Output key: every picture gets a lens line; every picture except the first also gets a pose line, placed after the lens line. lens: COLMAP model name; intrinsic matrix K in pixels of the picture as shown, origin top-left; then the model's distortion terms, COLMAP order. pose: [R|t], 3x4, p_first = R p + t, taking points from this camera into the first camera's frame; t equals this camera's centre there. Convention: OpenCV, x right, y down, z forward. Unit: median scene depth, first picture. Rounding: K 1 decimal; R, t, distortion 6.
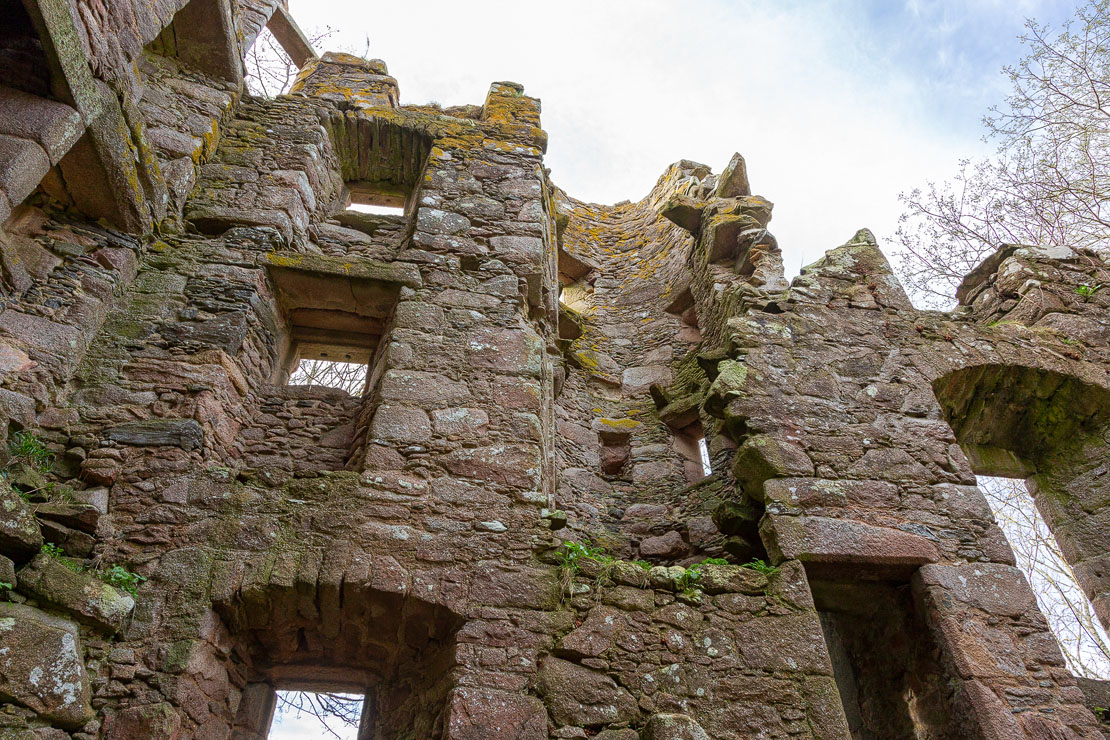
lens RADIAL K [[726.5, 0, 553.3], [0, 726.5, 367.9], [0, 0, 1]] dist [0.003940, 0.000223]
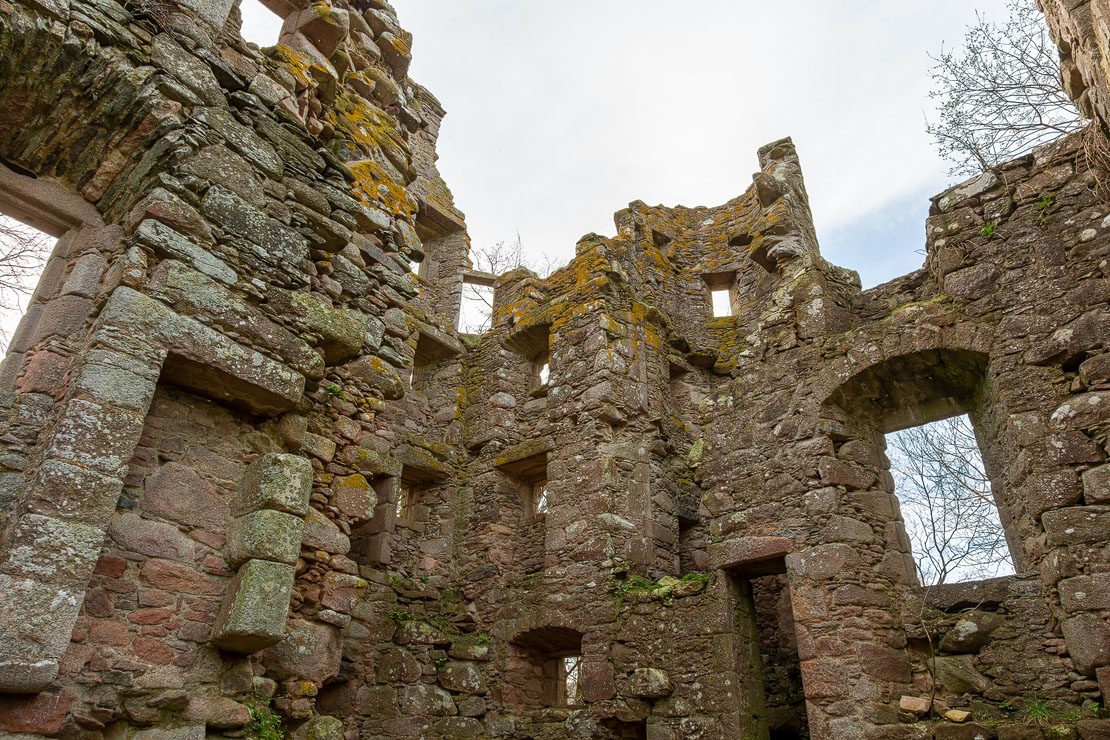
lens RADIAL K [[726.5, 0, 556.7], [0, 726.5, 369.6], [0, 0, 1]] dist [0.003940, 0.000223]
pose [[0.666363, -0.360775, -0.652535, 1.254431], [0.503430, 0.863251, 0.036823, -0.395016], [0.550017, -0.353043, 0.756863, -0.402484]]
